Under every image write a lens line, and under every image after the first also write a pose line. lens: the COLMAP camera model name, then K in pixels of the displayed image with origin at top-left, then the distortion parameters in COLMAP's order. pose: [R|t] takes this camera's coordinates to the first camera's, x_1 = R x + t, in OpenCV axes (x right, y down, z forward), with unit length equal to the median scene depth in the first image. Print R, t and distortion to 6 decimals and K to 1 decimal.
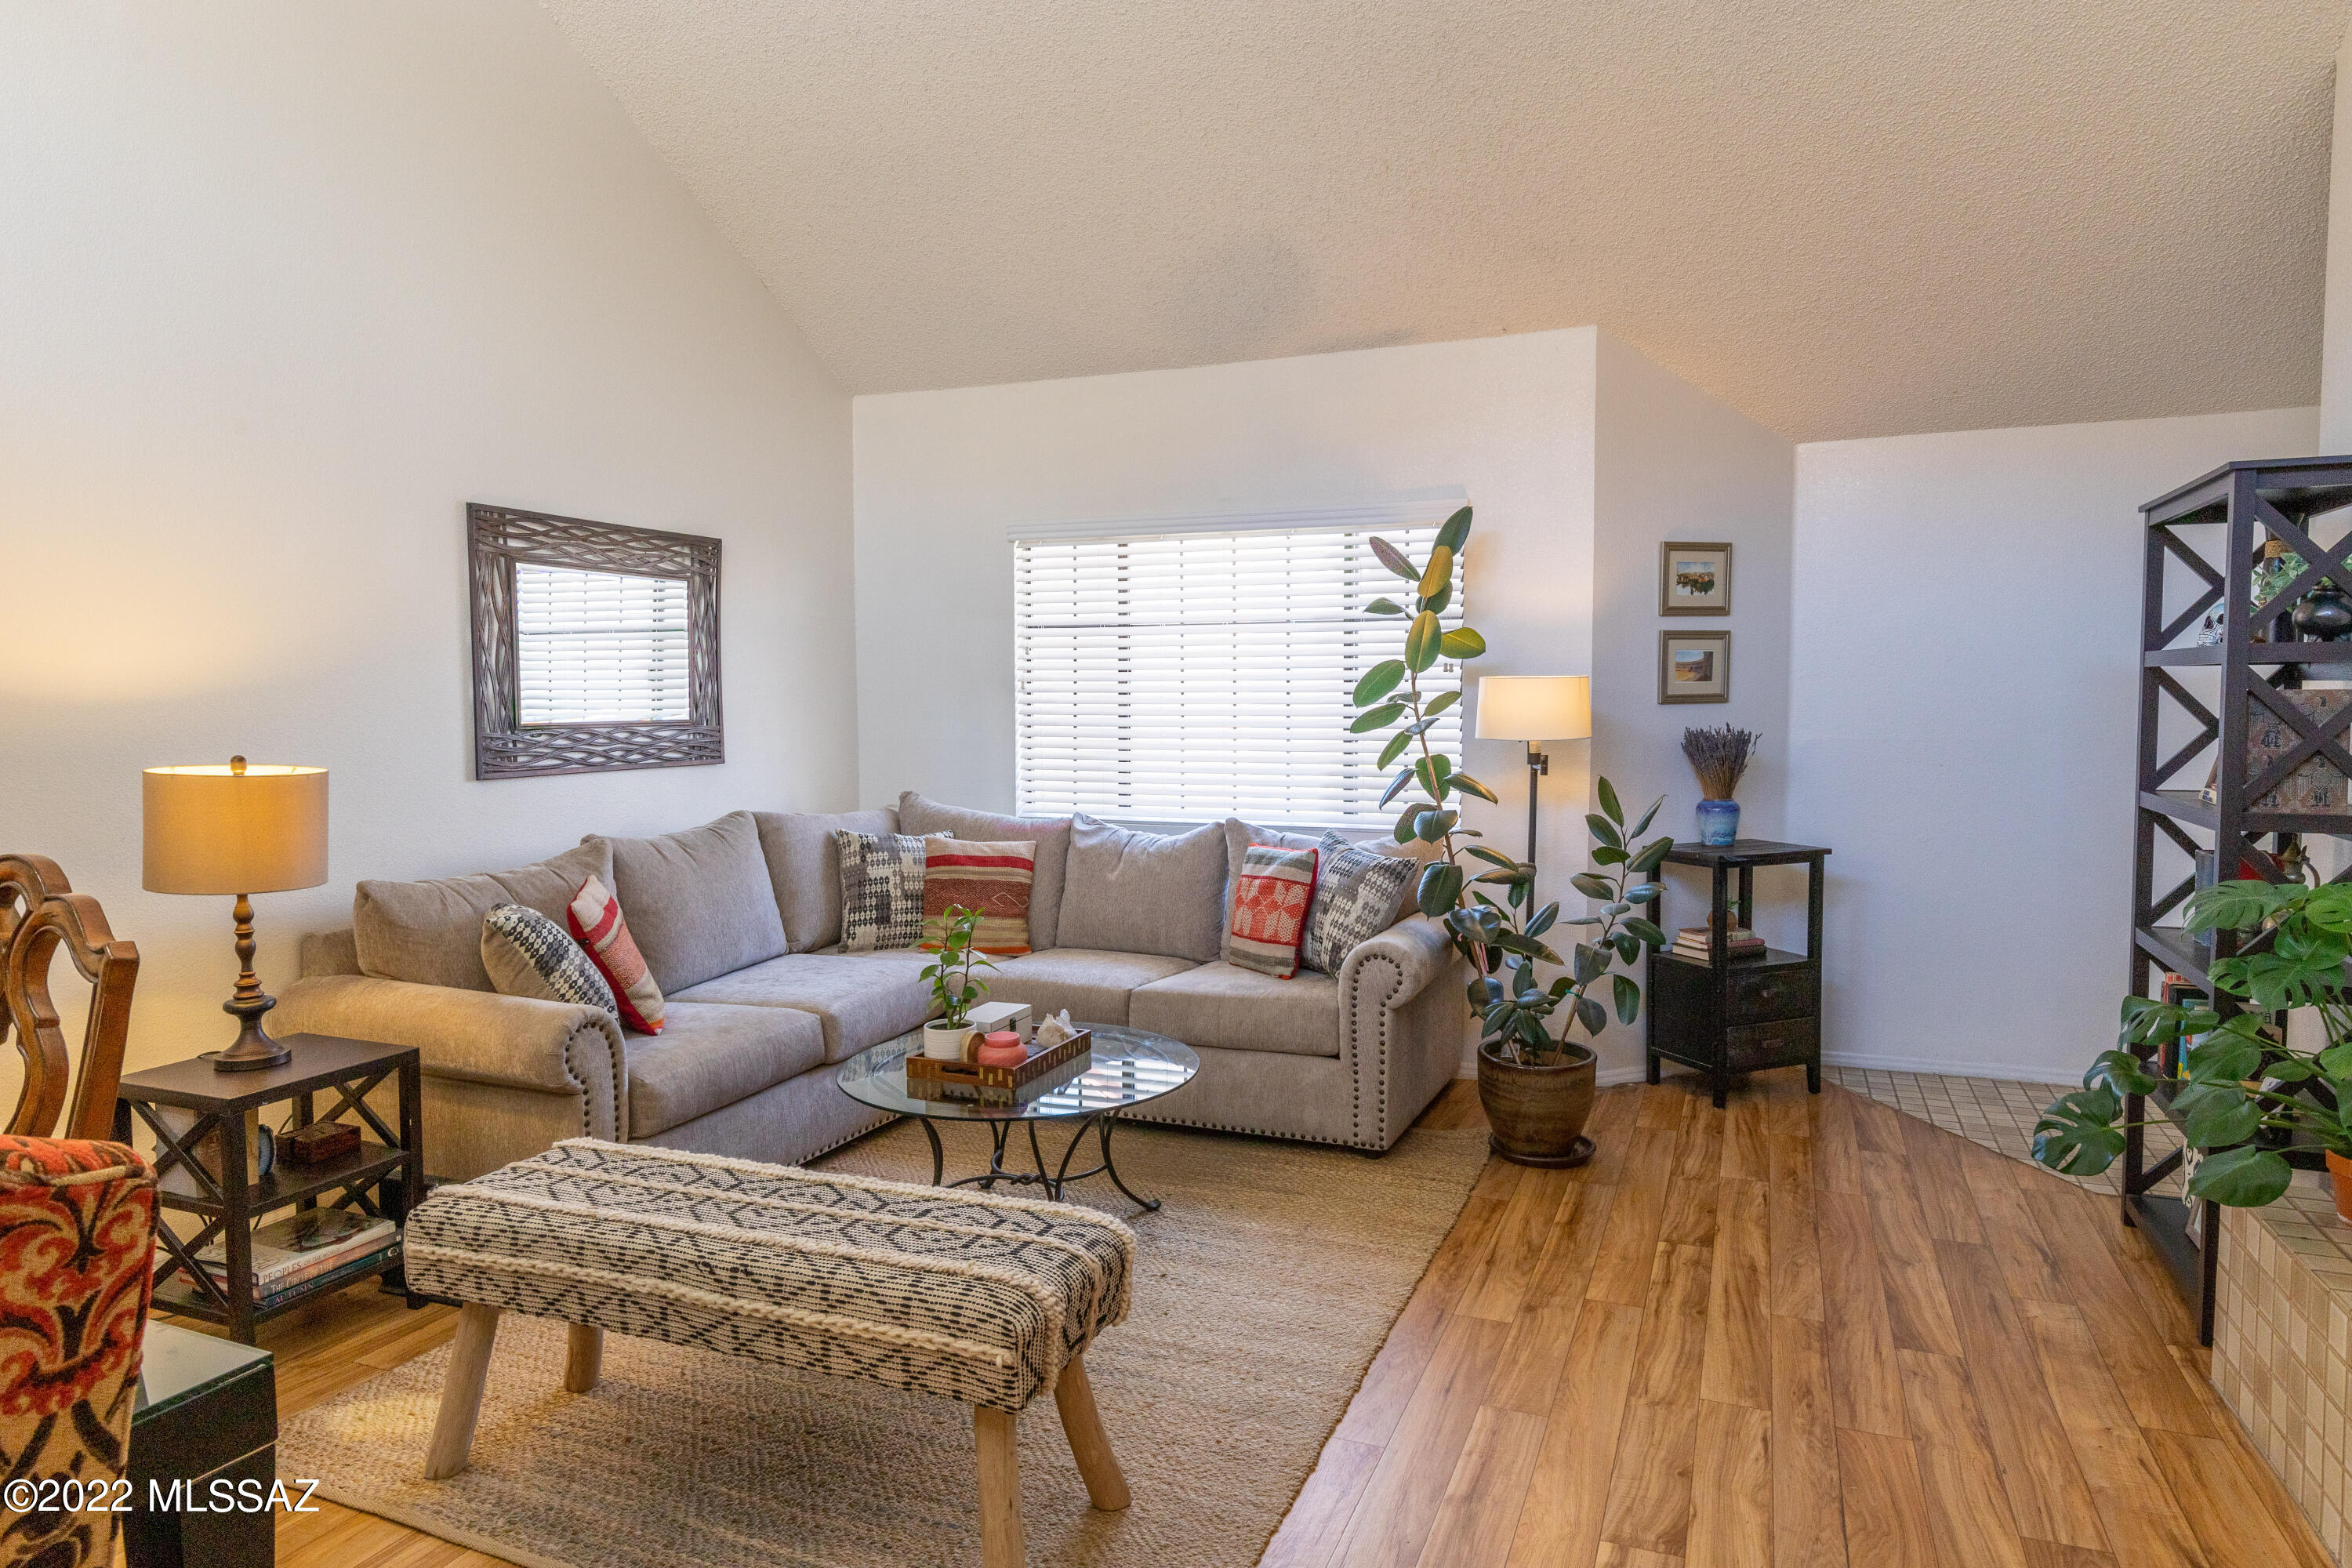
lens RADIAL K [[1432.7, 0, 1176.0], [0, 1432.7, 784.0], [0, 0, 1]] dist [0.001796, -0.001404]
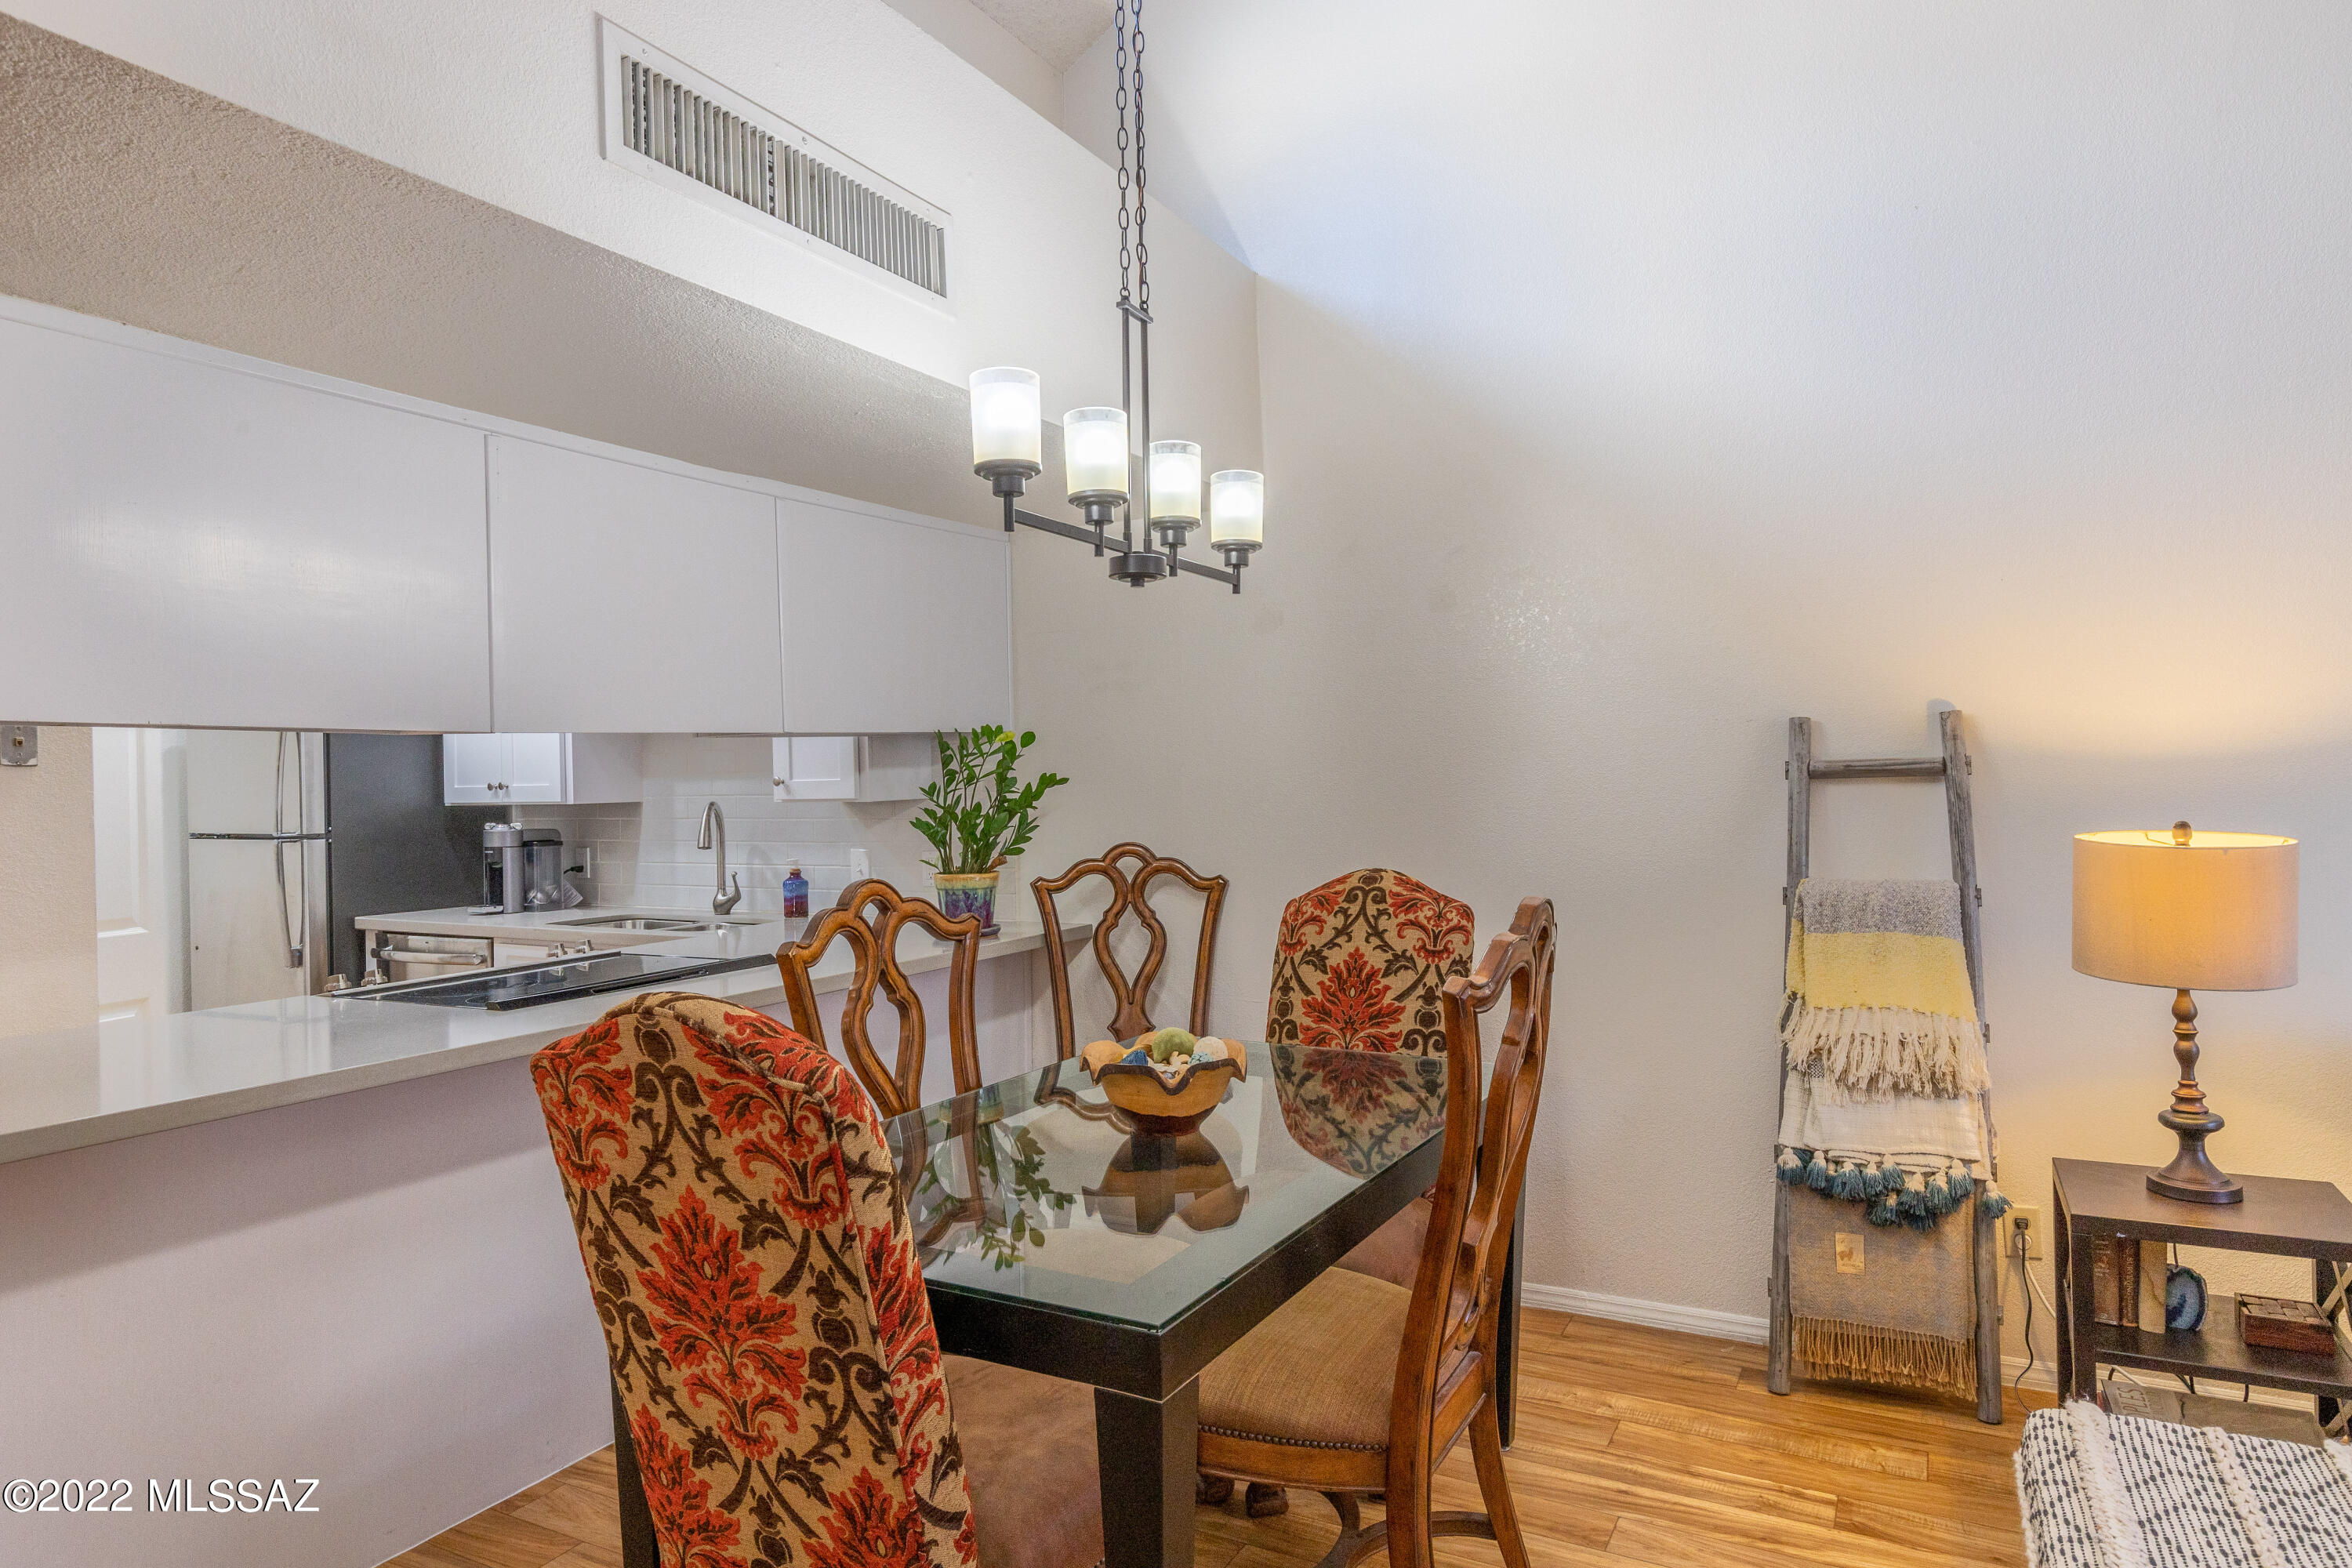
lens RADIAL K [[1405.4, 0, 1176.0], [0, 1405.4, 784.0], [0, 0, 1]] dist [0.004756, -0.001664]
pose [[-0.112002, 0.015259, -0.993591, 0.157197], [-0.042236, 0.998905, 0.020102, -0.022614], [0.992810, 0.044217, -0.111235, 0.342898]]
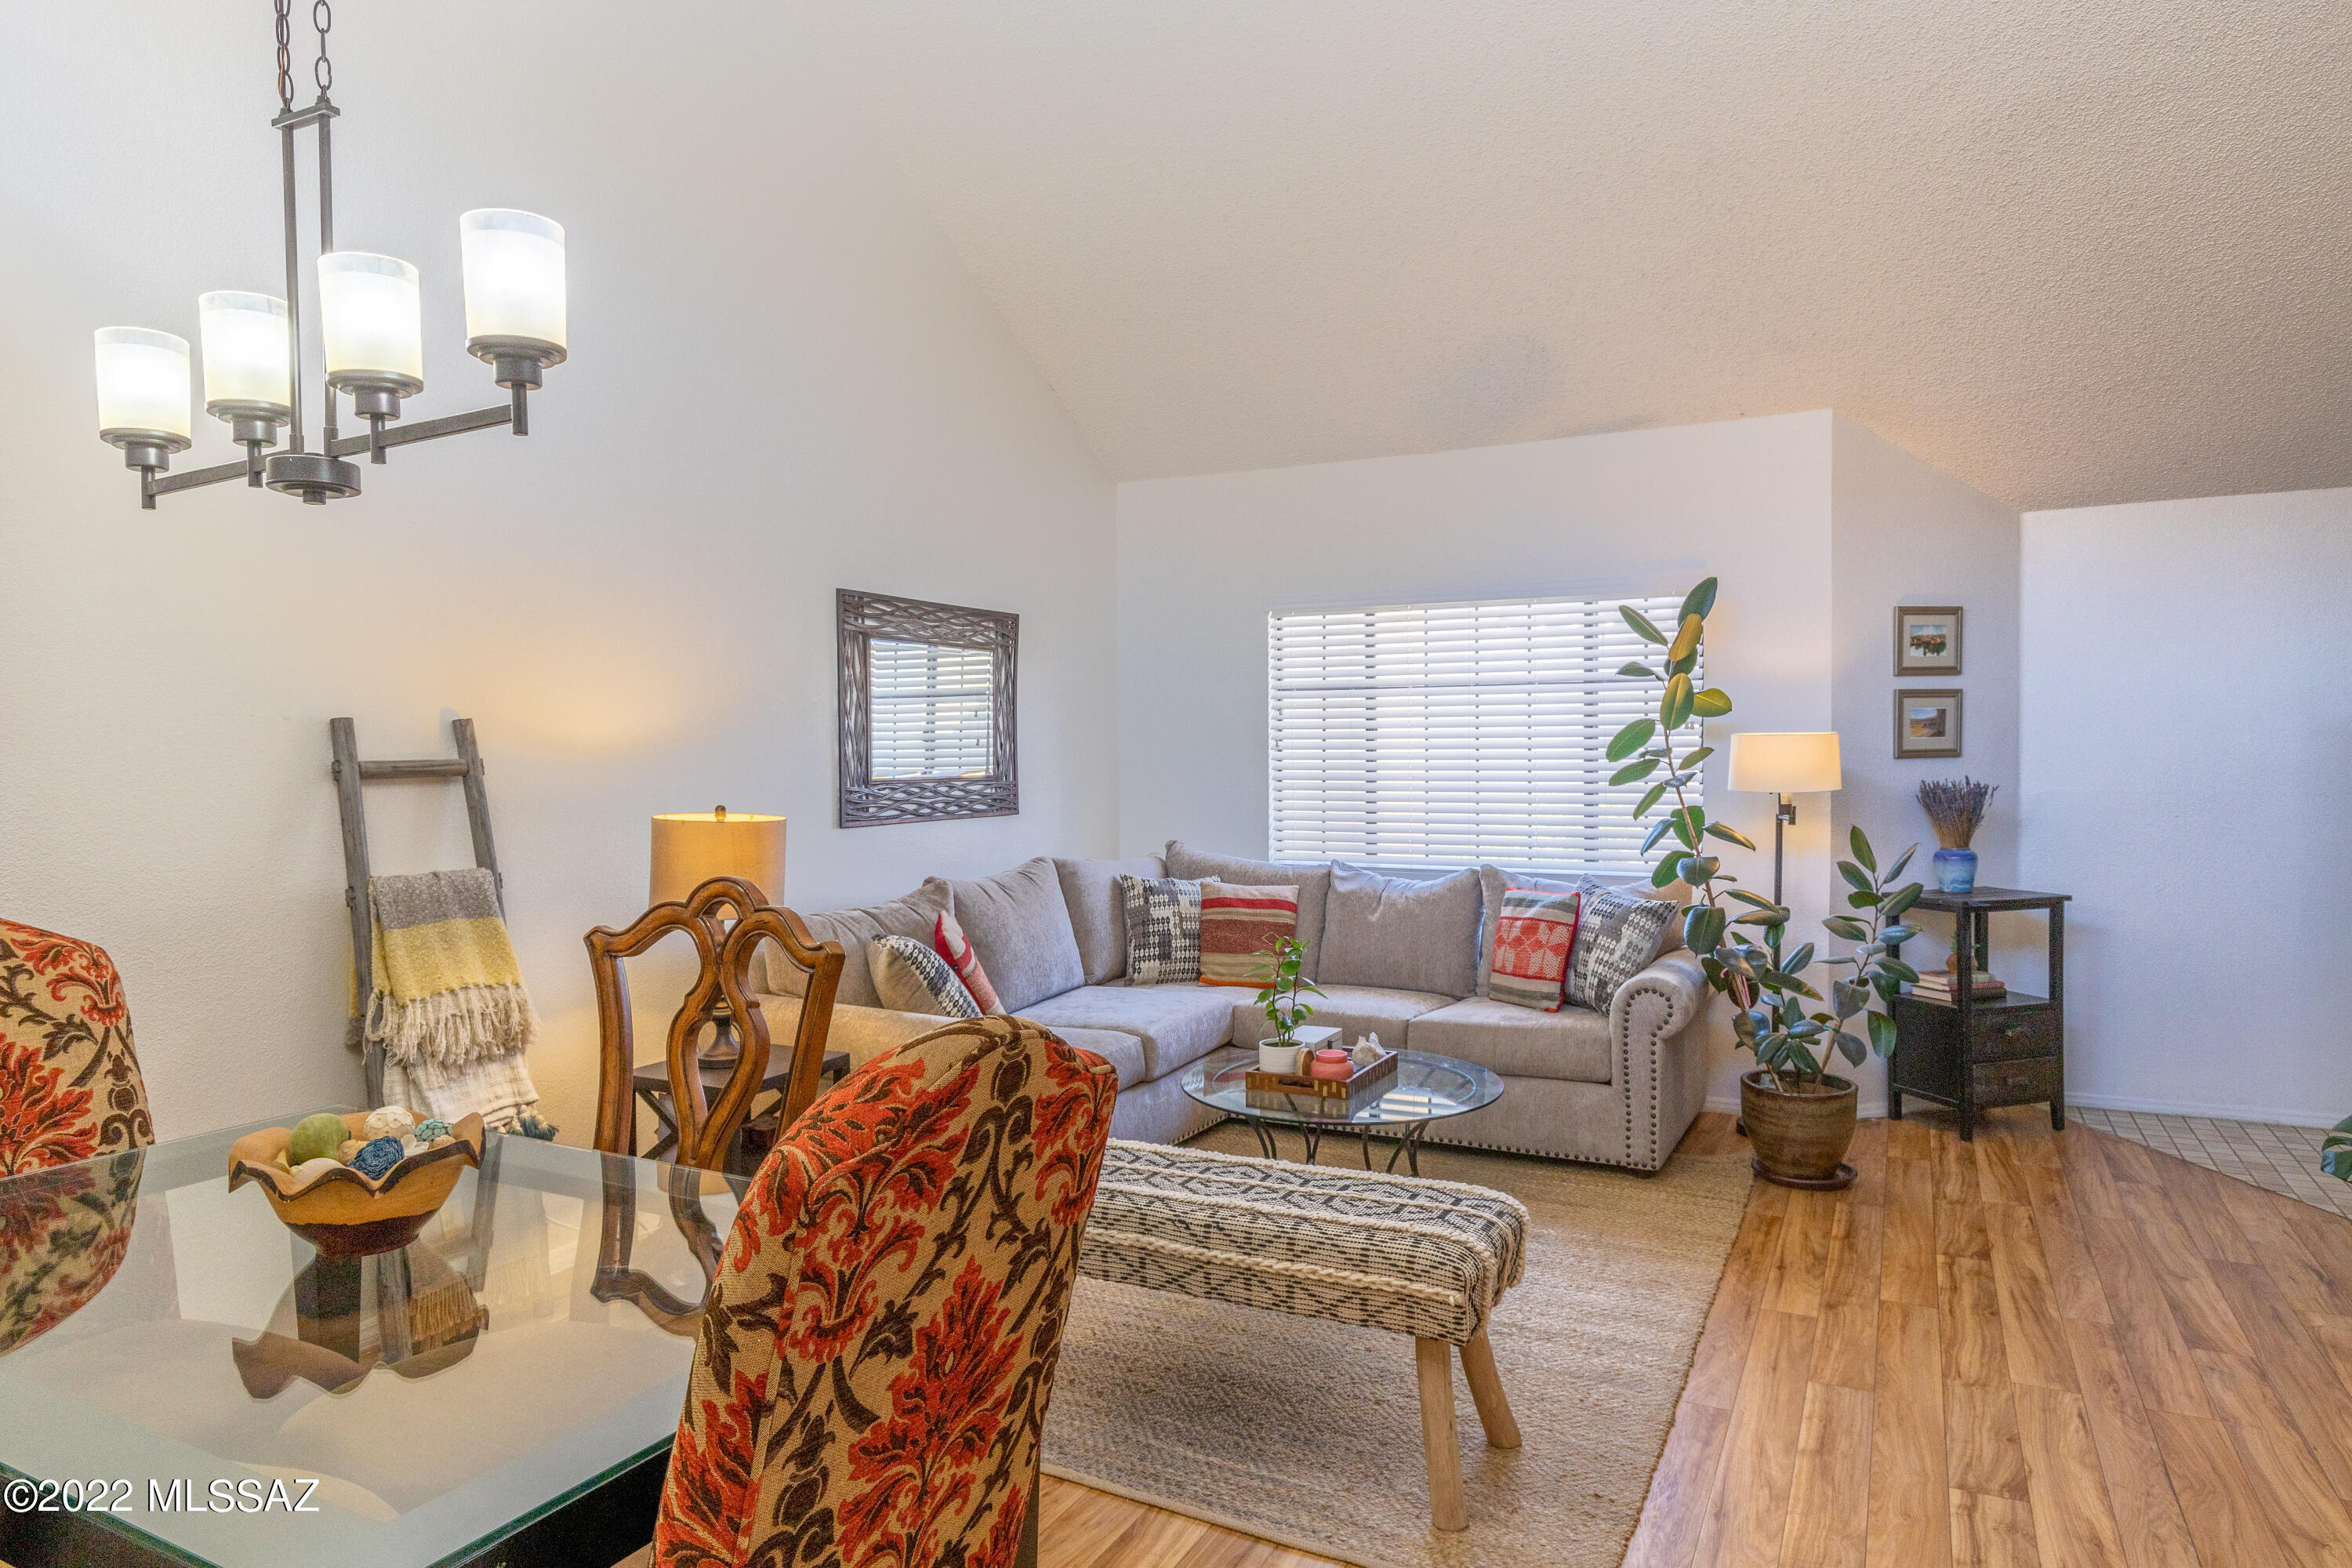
lens RADIAL K [[1435.1, 0, 1162.1], [0, 1435.1, 783.9], [0, 0, 1]] dist [-0.001548, -0.000262]
pose [[0.996076, -0.001796, -0.088480, -0.120236], [-0.001693, 0.999224, -0.039342, 0.006364], [0.088482, 0.039337, 0.995301, -0.115174]]
